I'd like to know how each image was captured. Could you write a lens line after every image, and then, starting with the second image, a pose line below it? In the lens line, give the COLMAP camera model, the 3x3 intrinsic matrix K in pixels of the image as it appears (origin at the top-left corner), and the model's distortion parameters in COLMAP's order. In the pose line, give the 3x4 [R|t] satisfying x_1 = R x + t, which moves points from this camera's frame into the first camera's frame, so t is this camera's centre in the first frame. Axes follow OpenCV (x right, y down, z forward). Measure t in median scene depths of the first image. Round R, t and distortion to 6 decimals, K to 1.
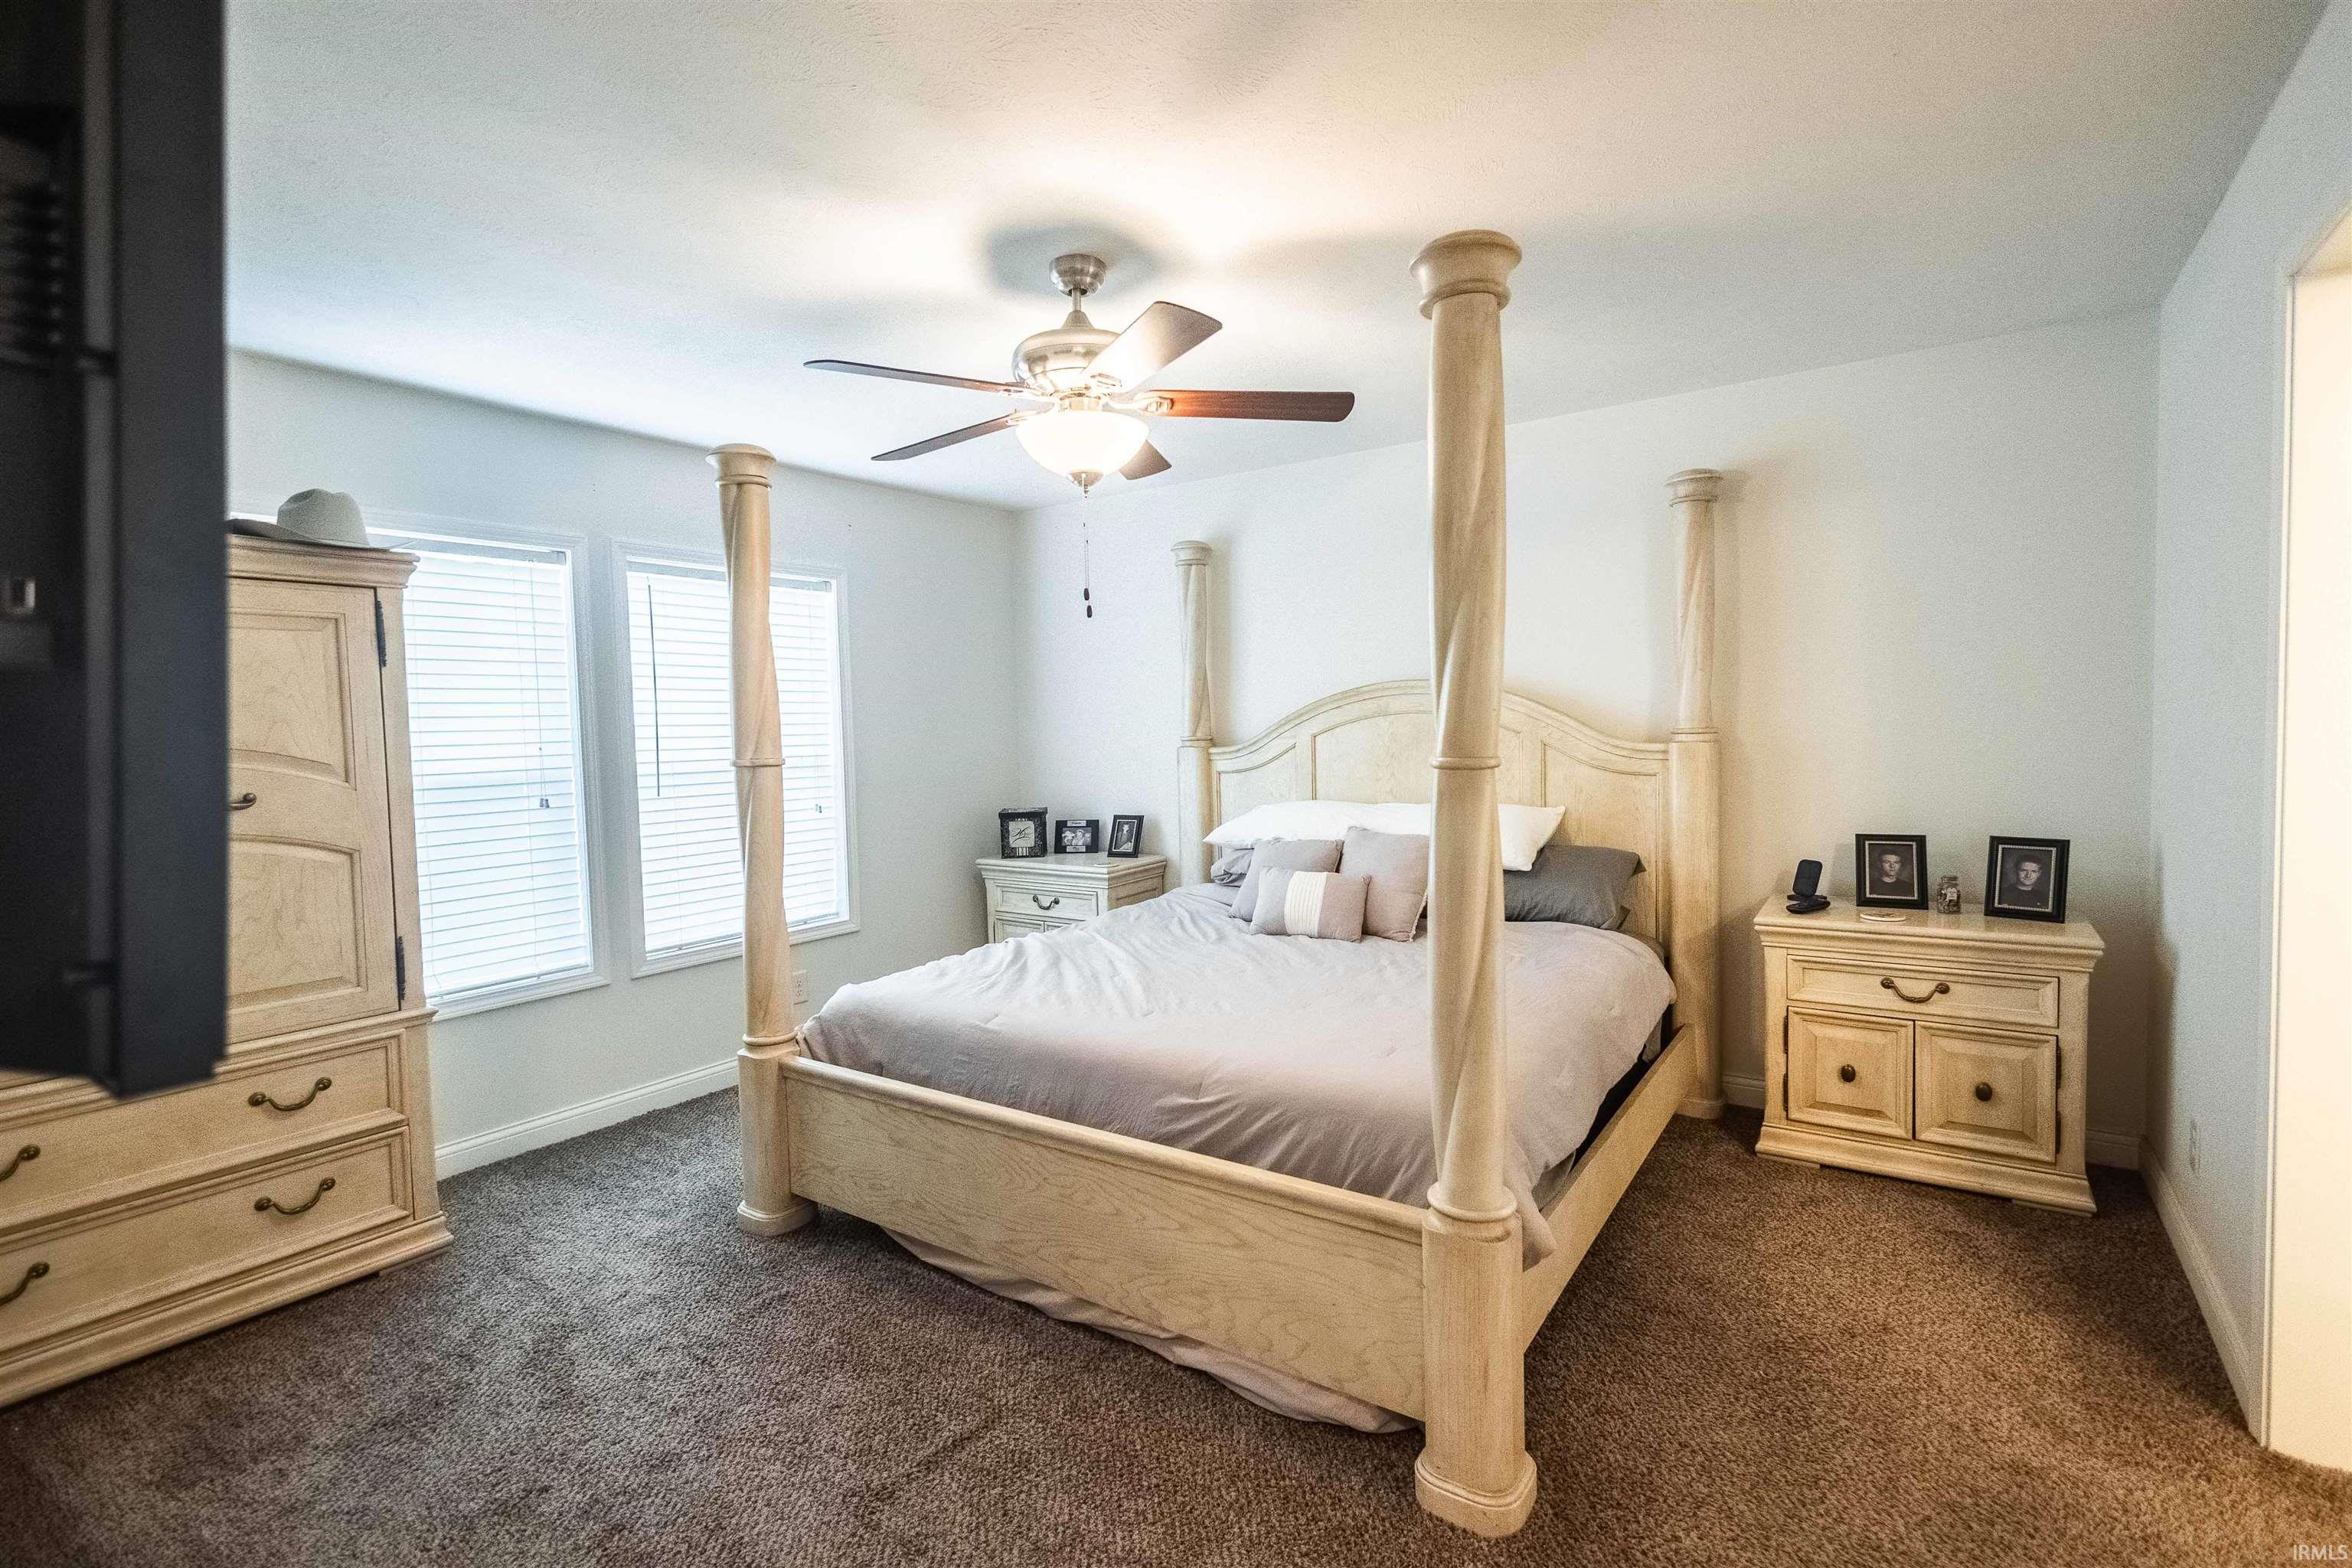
lens RADIAL K [[1074.0, 0, 1176.2], [0, 1074.0, 731.9], [0, 0, 1]] dist [-0.025457, 0.000040]
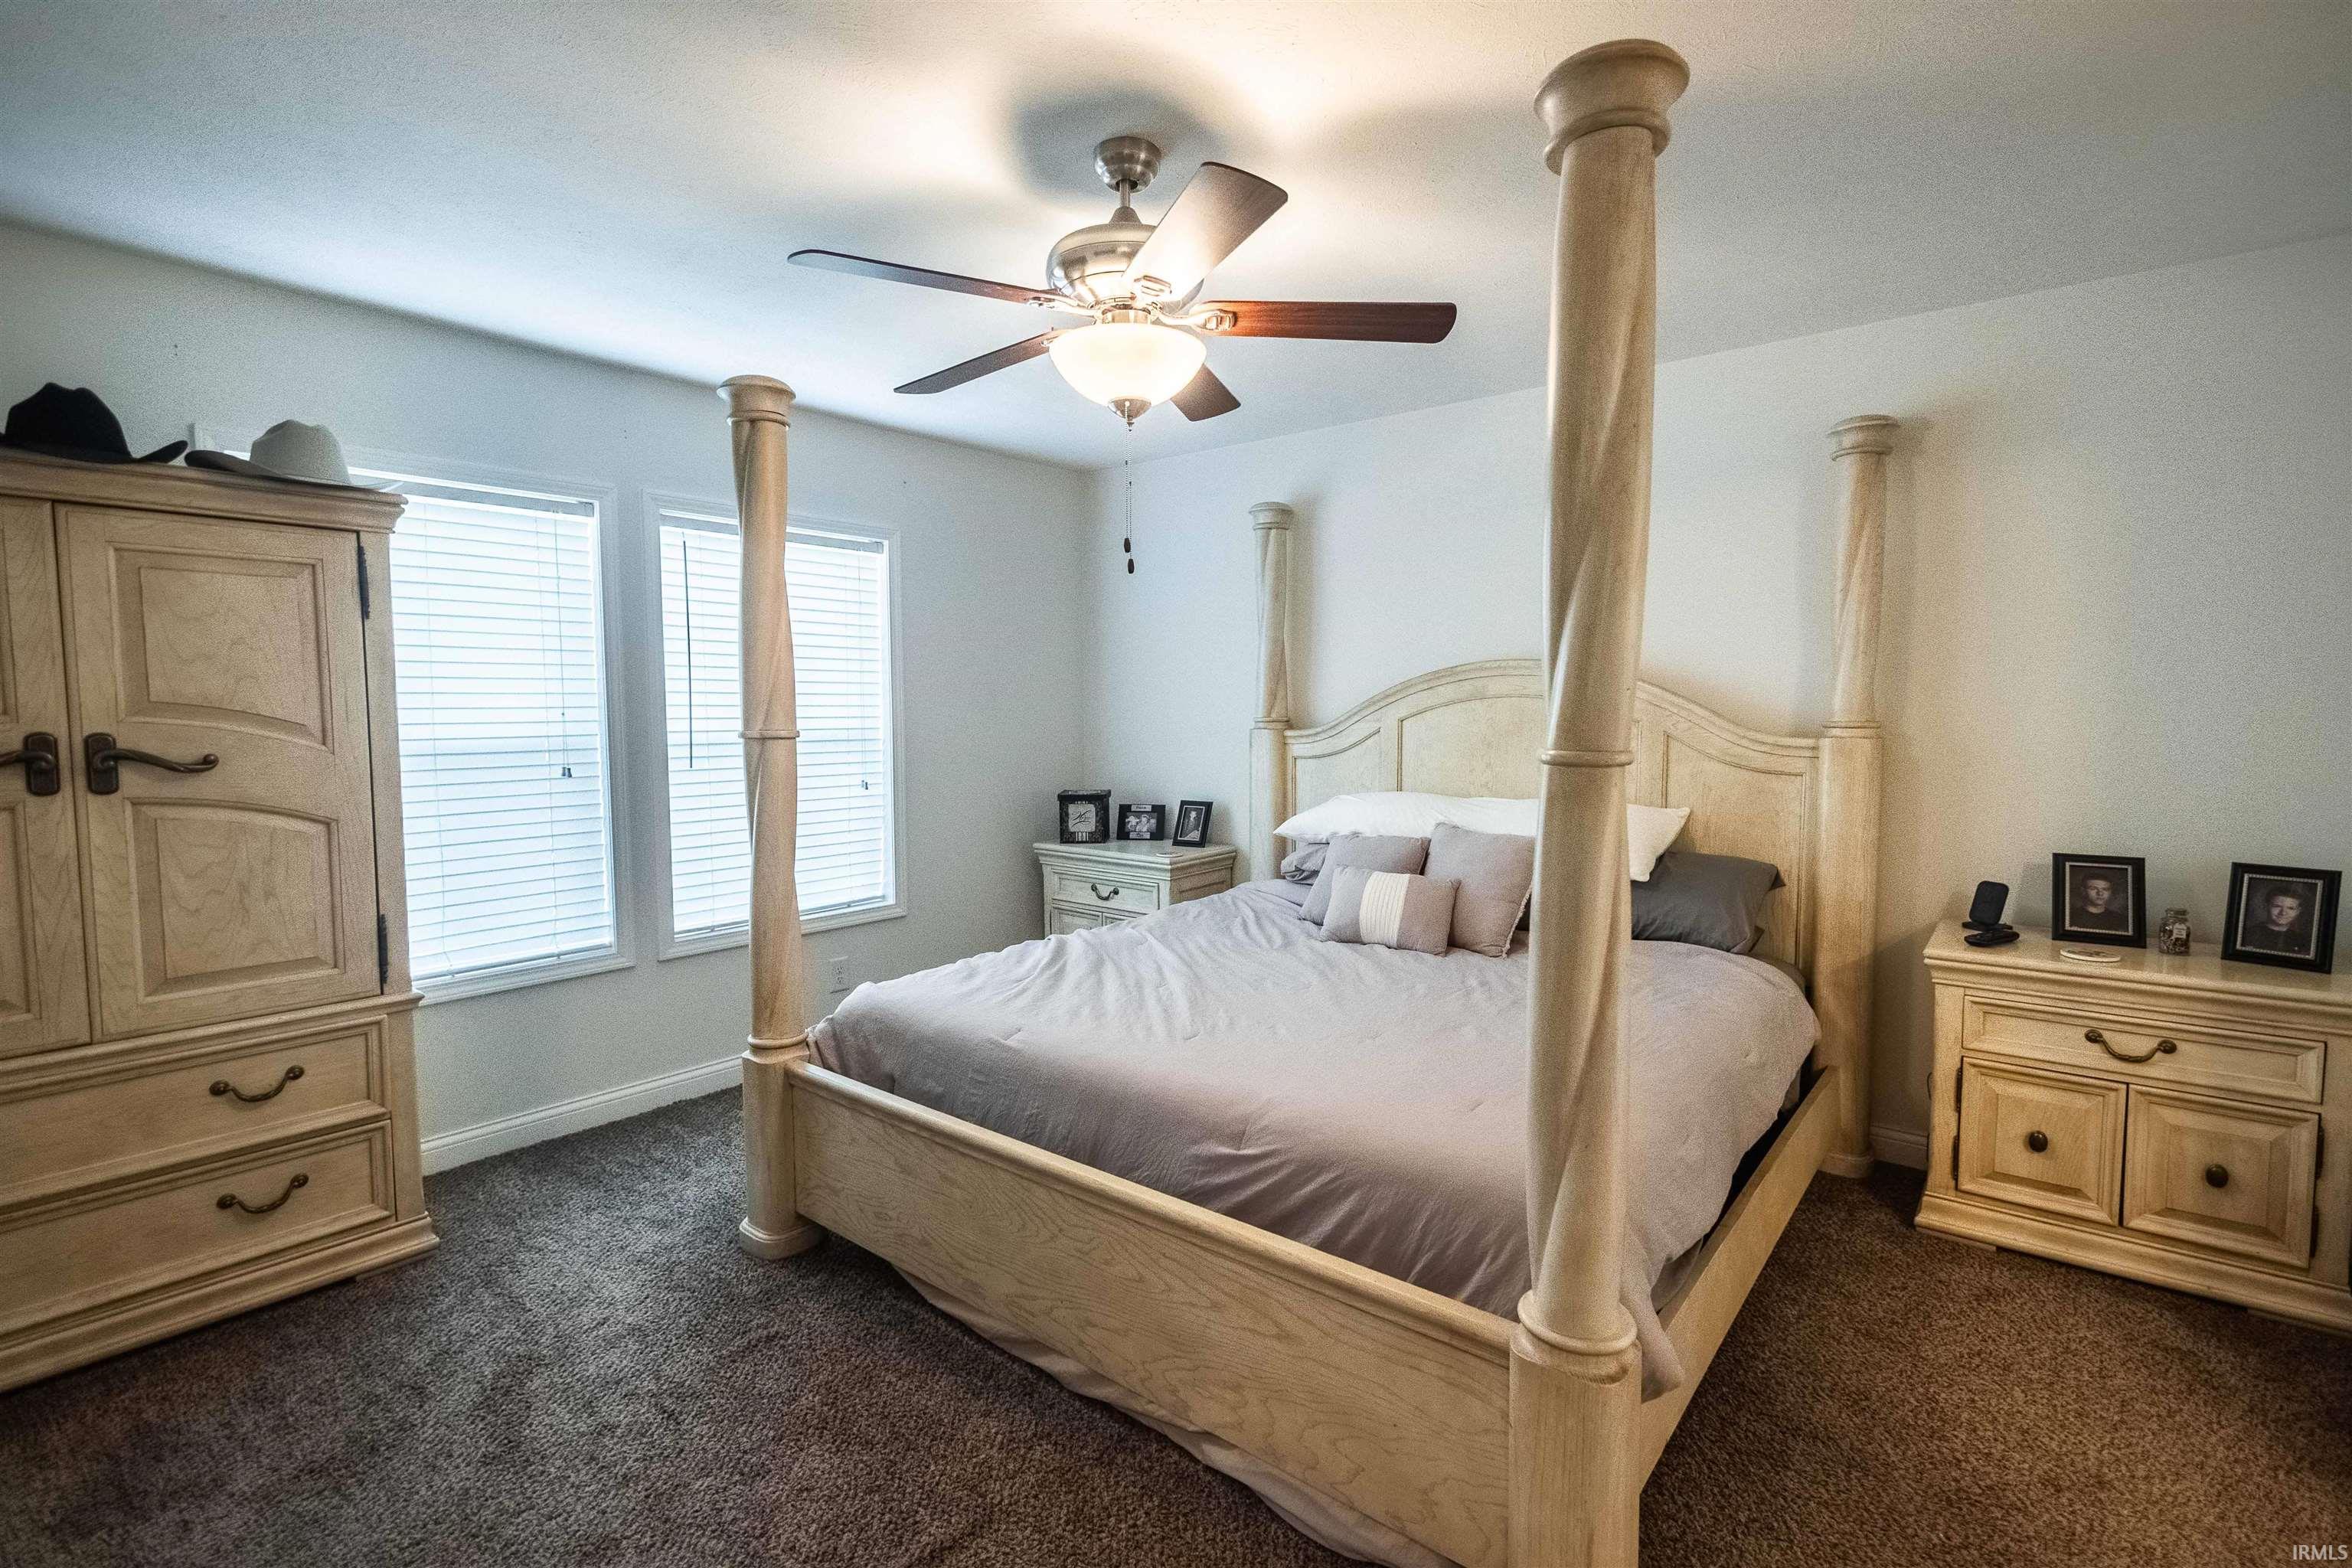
lens RADIAL K [[1102.8, 0, 1178.3], [0, 1102.8, 742.8], [0, 0, 1]] dist [0.001499, -0.006574]
pose [[0.996789, 0.025695, -0.075845, 0.021554], [-0.023598, 0.999318, 0.028412, 0.001471], [0.076523, -0.026531, 0.996715, 0.106659]]
